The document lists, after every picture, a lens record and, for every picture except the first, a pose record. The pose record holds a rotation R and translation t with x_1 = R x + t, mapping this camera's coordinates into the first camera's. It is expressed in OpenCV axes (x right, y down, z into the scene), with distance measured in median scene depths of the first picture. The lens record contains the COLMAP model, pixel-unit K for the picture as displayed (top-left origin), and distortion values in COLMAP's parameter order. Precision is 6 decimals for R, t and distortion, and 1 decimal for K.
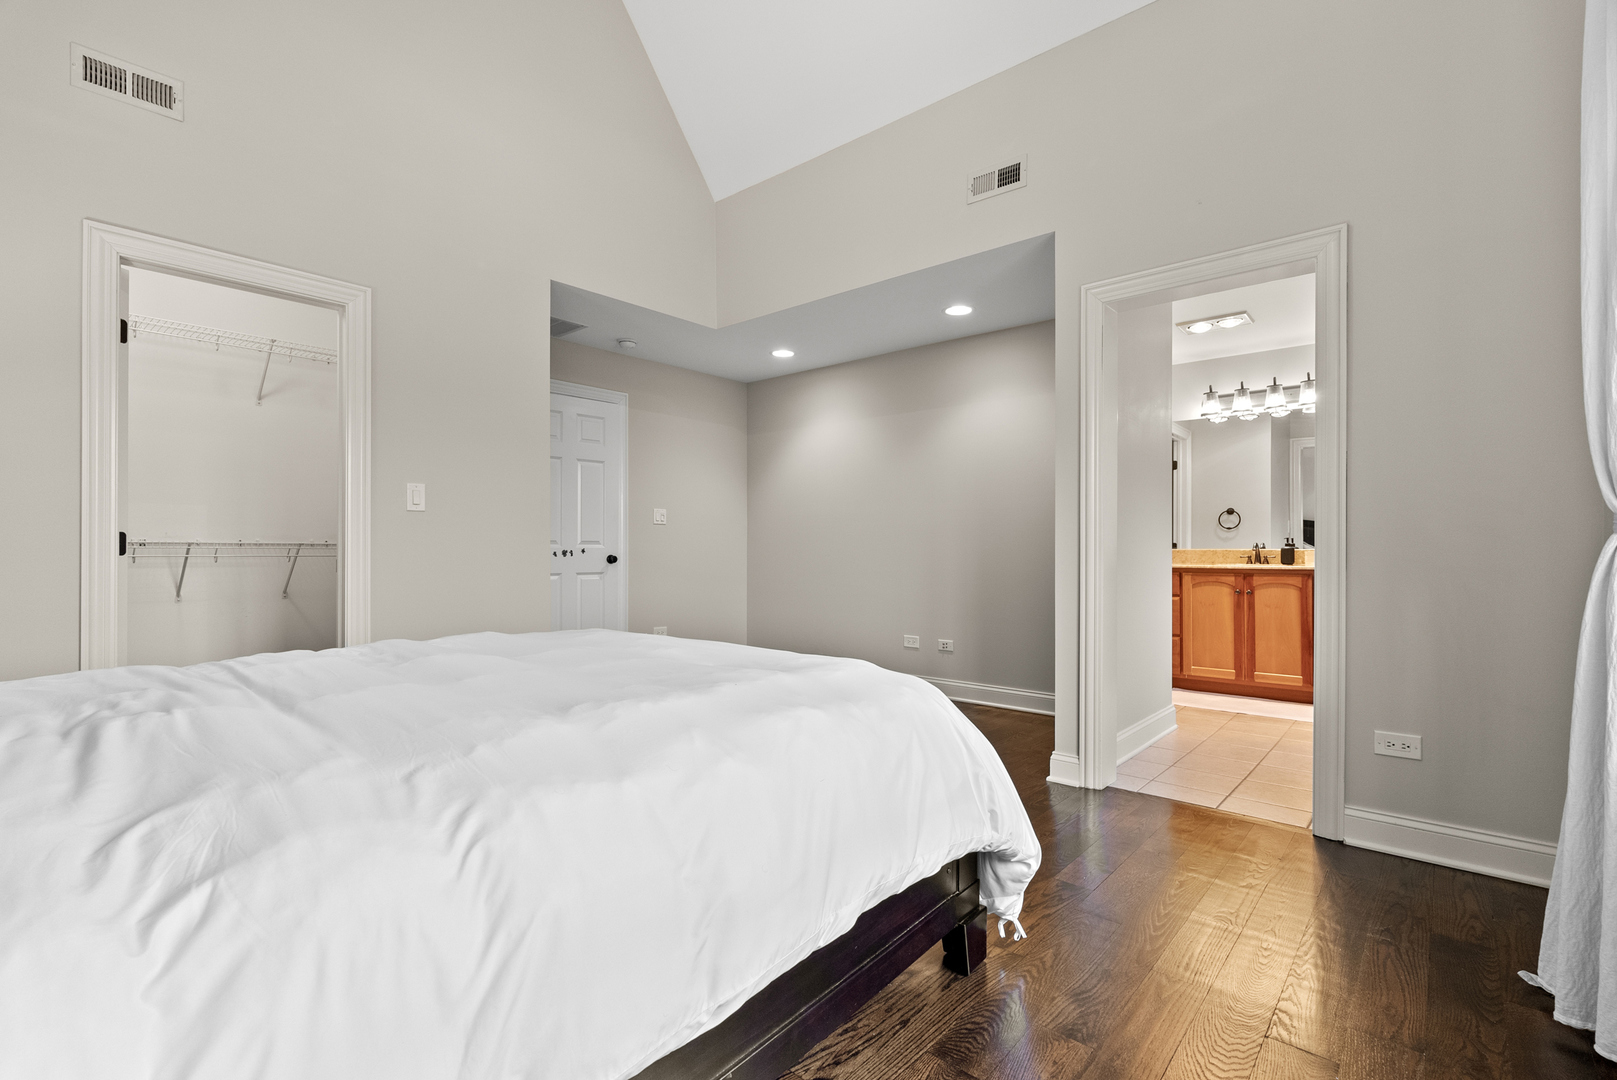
lens RADIAL K [[722.9, 0, 810.0], [0, 722.9, 539.7], [0, 0, 1]] dist [0.000181, 0.000012]
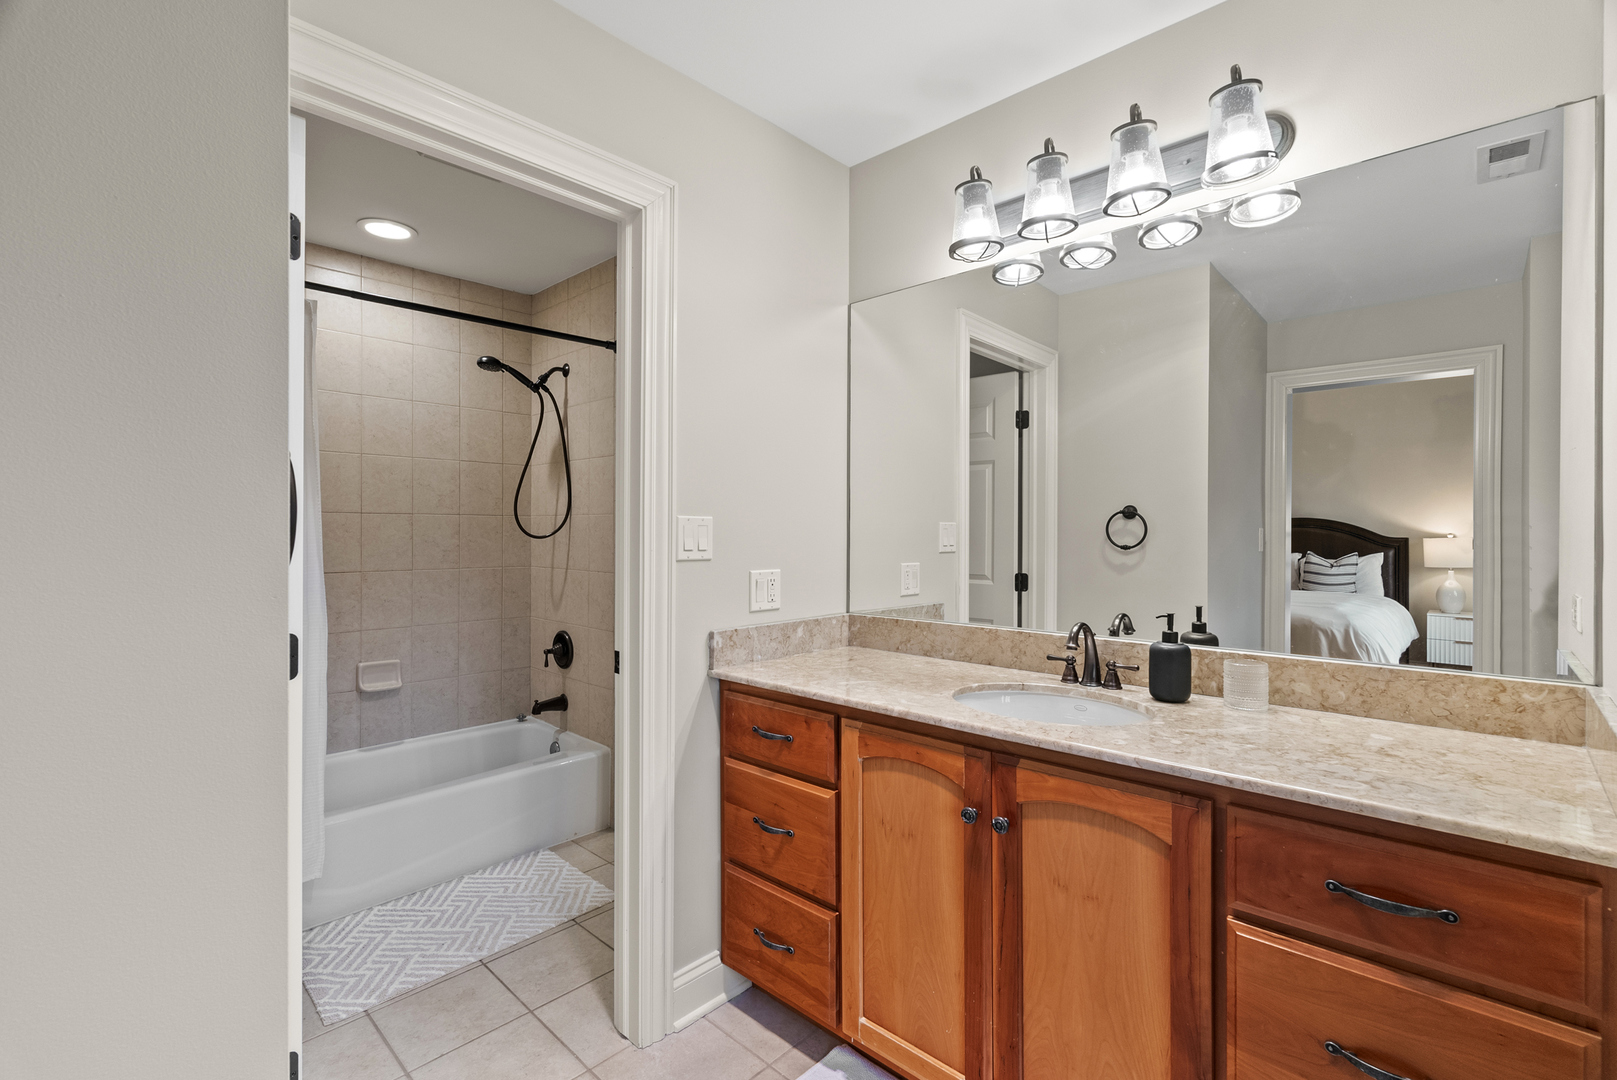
lens RADIAL K [[722.9, 0, 809.7], [0, 722.9, 532.2], [0, 0, 1]] dist [0.000181, 0.000012]
pose [[0.999590, 0.005027, -0.028185, 0.517944], [-0.004769, 0.999946, 0.009200, -0.040014], [0.028230, -0.009062, 0.999560, 0.690252]]
